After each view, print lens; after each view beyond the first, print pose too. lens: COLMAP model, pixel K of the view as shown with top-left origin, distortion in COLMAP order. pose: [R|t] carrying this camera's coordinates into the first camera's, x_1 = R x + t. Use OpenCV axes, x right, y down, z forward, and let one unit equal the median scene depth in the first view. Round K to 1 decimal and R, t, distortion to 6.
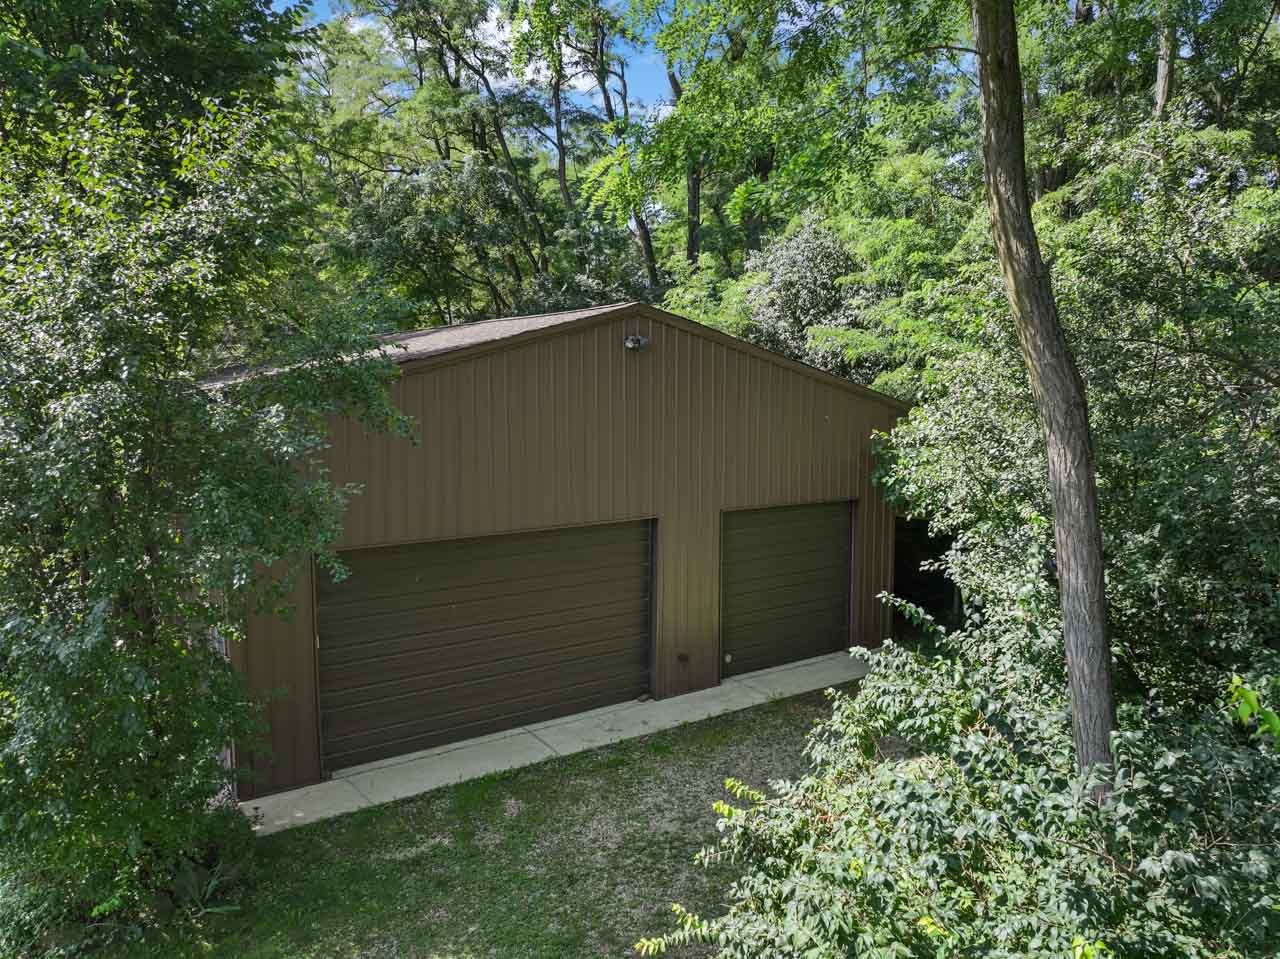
lens RADIAL K [[866.8, 0, 638.6], [0, 866.8, 471.4], [0, 0, 1]] dist [0.008126, 0.000556]
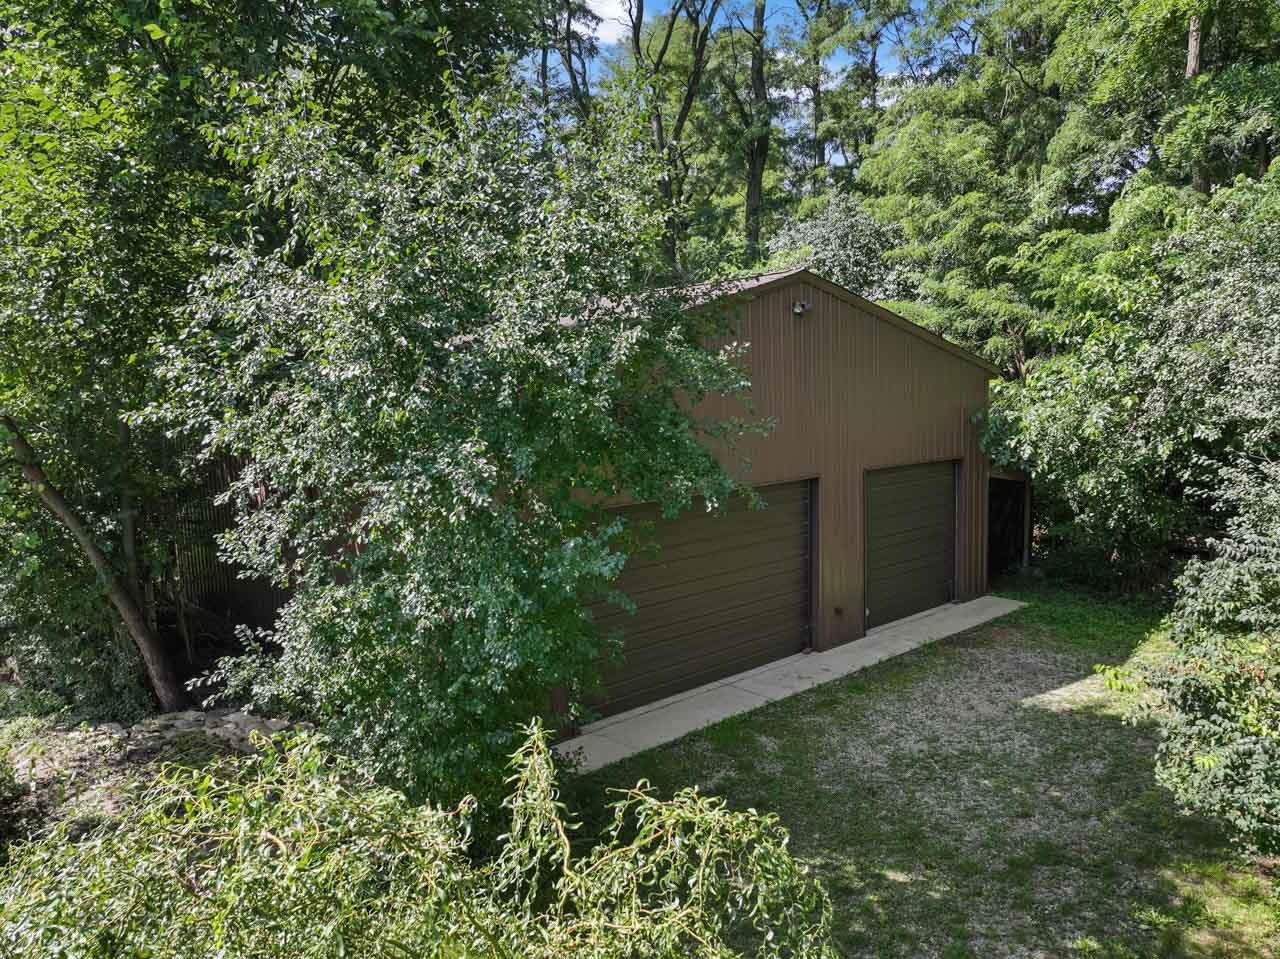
lens RADIAL K [[912.7, 0, 642.0], [0, 912.7, 486.5], [0, 0, 1]] dist [0.006688, 0.007957]
pose [[0.990057, -0.045034, 0.133261, -0.330592], [0.043650, 0.998958, 0.013292, 0.040605], [-0.133721, -0.007343, 0.990992, -0.061320]]
